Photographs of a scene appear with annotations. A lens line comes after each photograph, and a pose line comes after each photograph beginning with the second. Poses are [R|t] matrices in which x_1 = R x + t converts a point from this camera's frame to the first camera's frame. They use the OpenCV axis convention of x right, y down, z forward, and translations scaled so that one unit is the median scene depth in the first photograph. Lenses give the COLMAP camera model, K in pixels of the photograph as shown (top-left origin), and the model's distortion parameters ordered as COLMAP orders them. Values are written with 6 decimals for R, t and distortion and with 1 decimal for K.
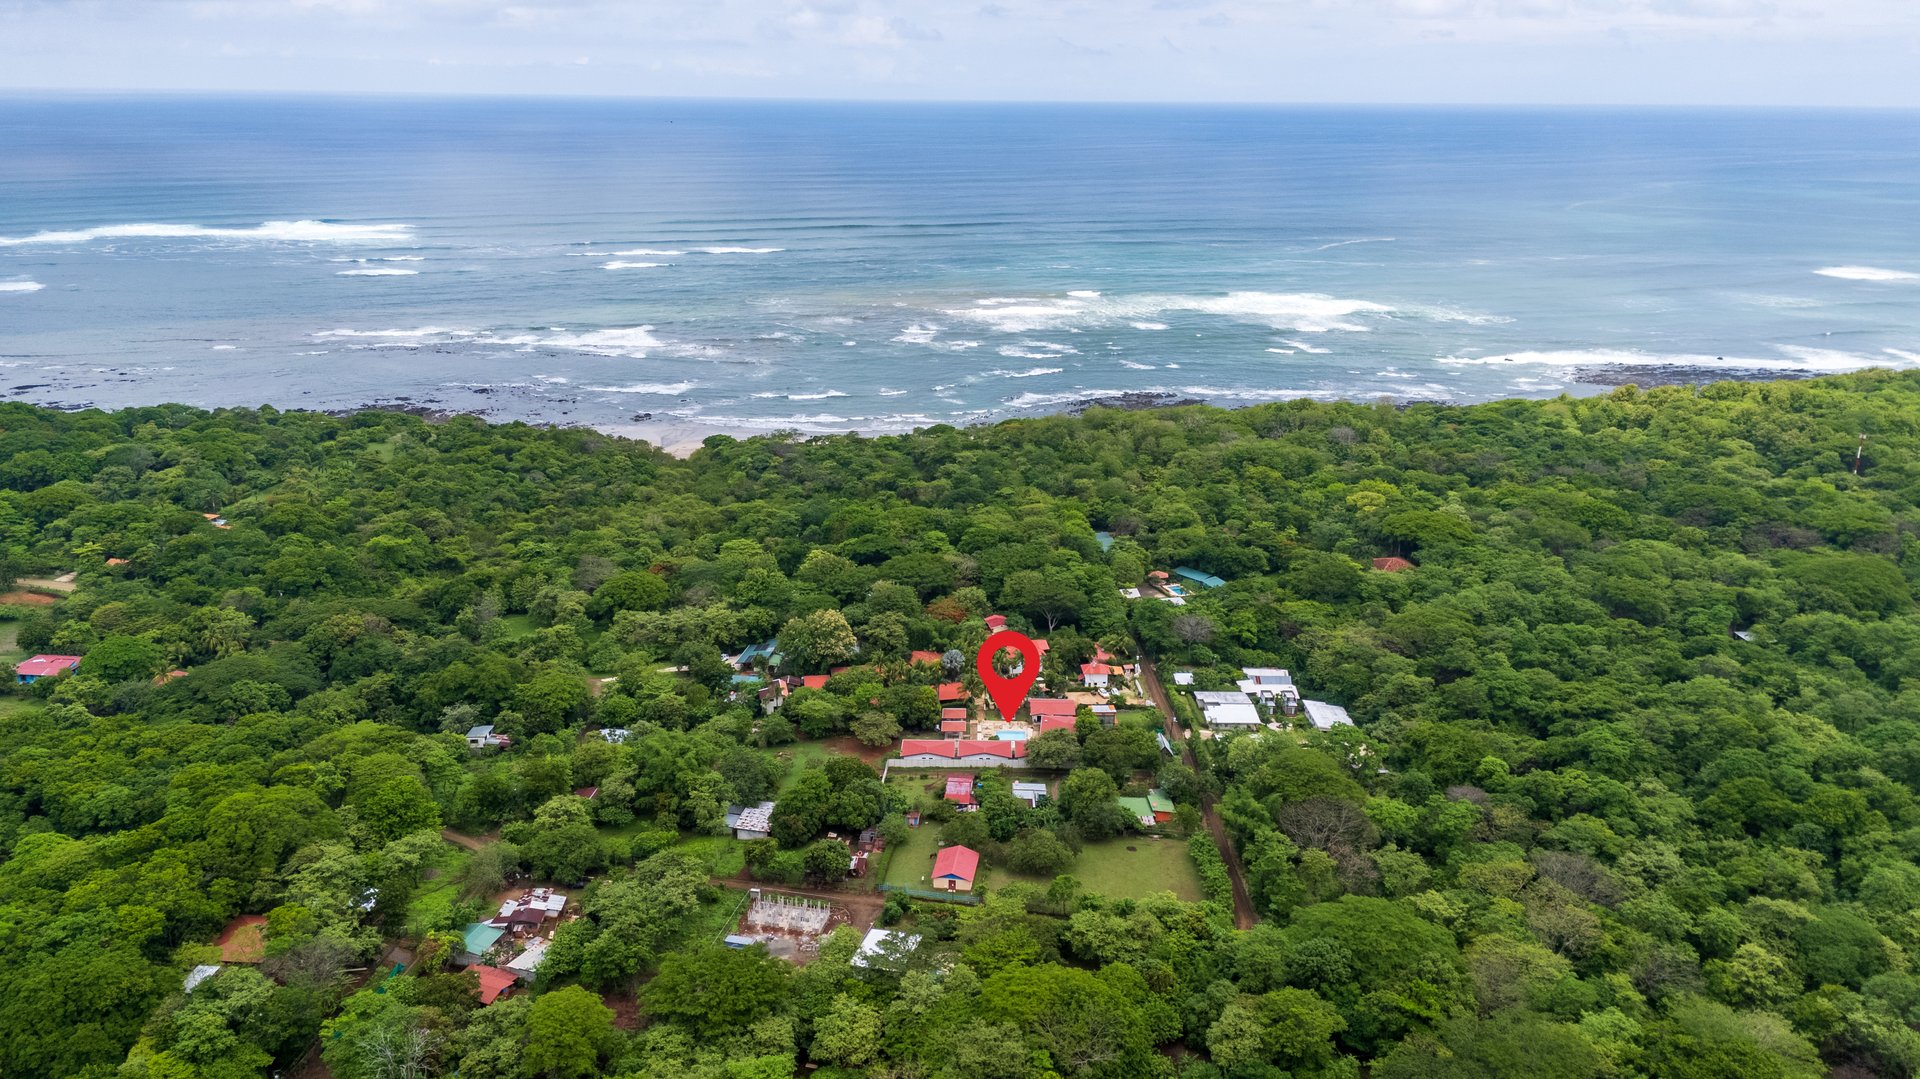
lens RADIAL K [[1418.2, 0, 928.1], [0, 1418.2, 536.9], [0, 0, 1]] dist [0.096595, -0.105370]
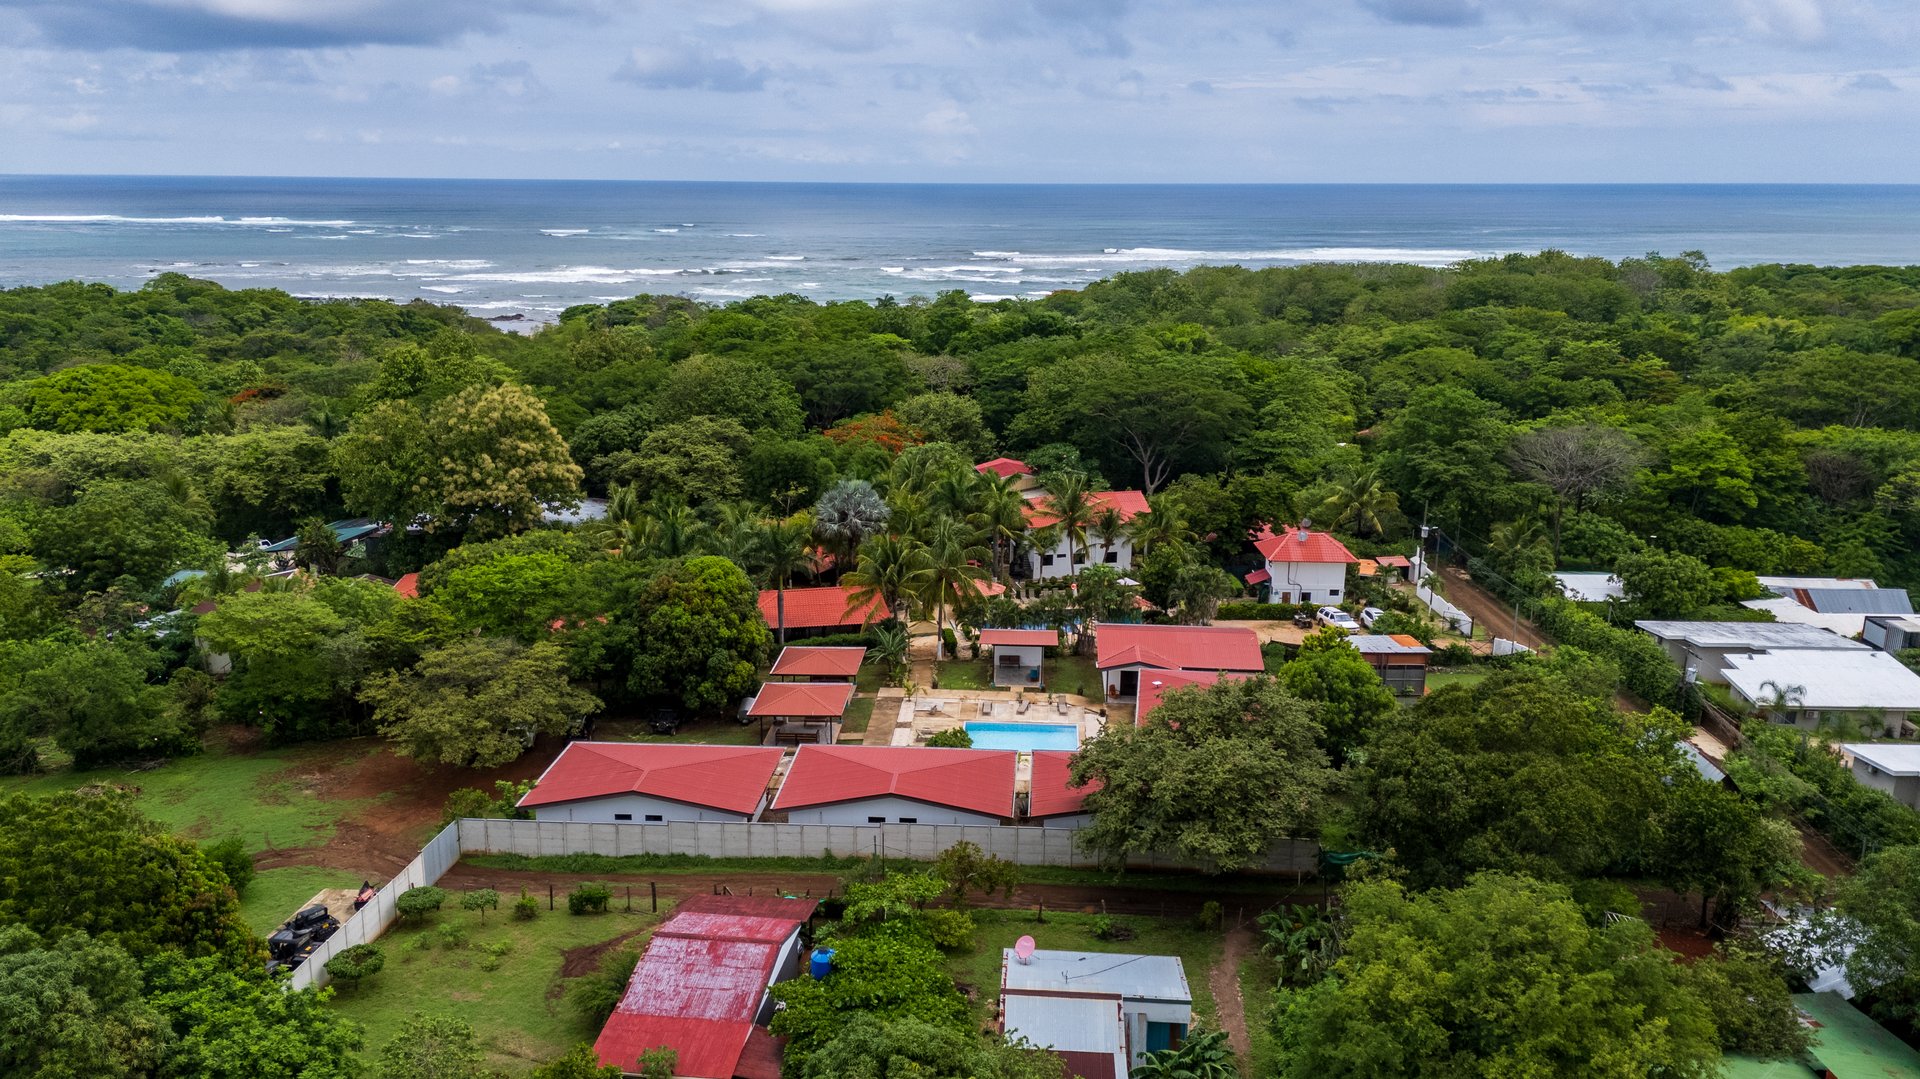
lens RADIAL K [[1404.9, 0, 952.8], [0, 1404.9, 543.4], [0, 0, 1]] dist [0.084535, -0.098747]
pose [[0.999622, 0.010085, -0.025594, 0.048716], [-0.011567, 0.998224, -0.058446, 0.111964], [0.024960, 0.058720, 0.997962, 0.694699]]
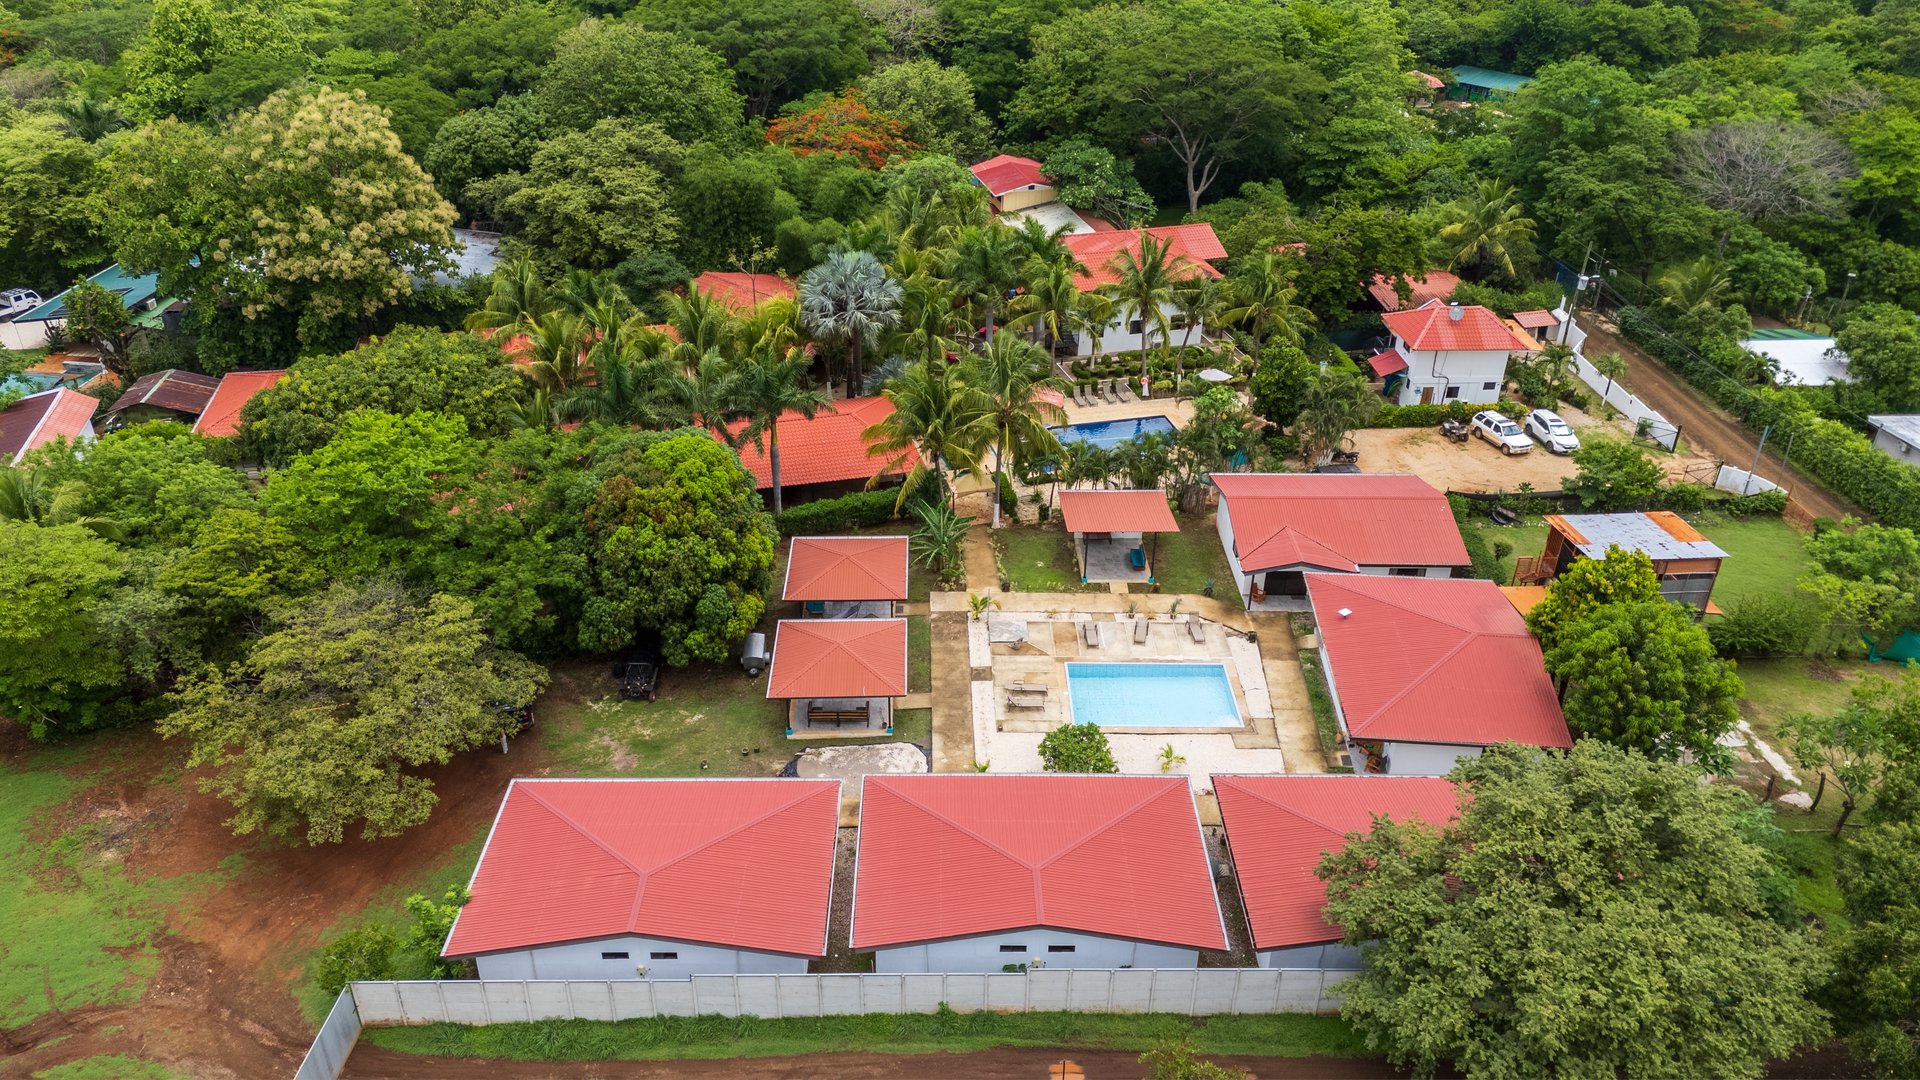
lens RADIAL K [[1386.1, 0, 960.2], [0, 1386.1, 539.8], [0, 0, 1]] dist [0.060087, -0.052664]
pose [[0.998148, -0.021545, 0.056891, 0.022096], [0.007814, 0.972846, 0.231323, 0.073589], [-0.060330, -0.230450, 0.971212, 0.779604]]
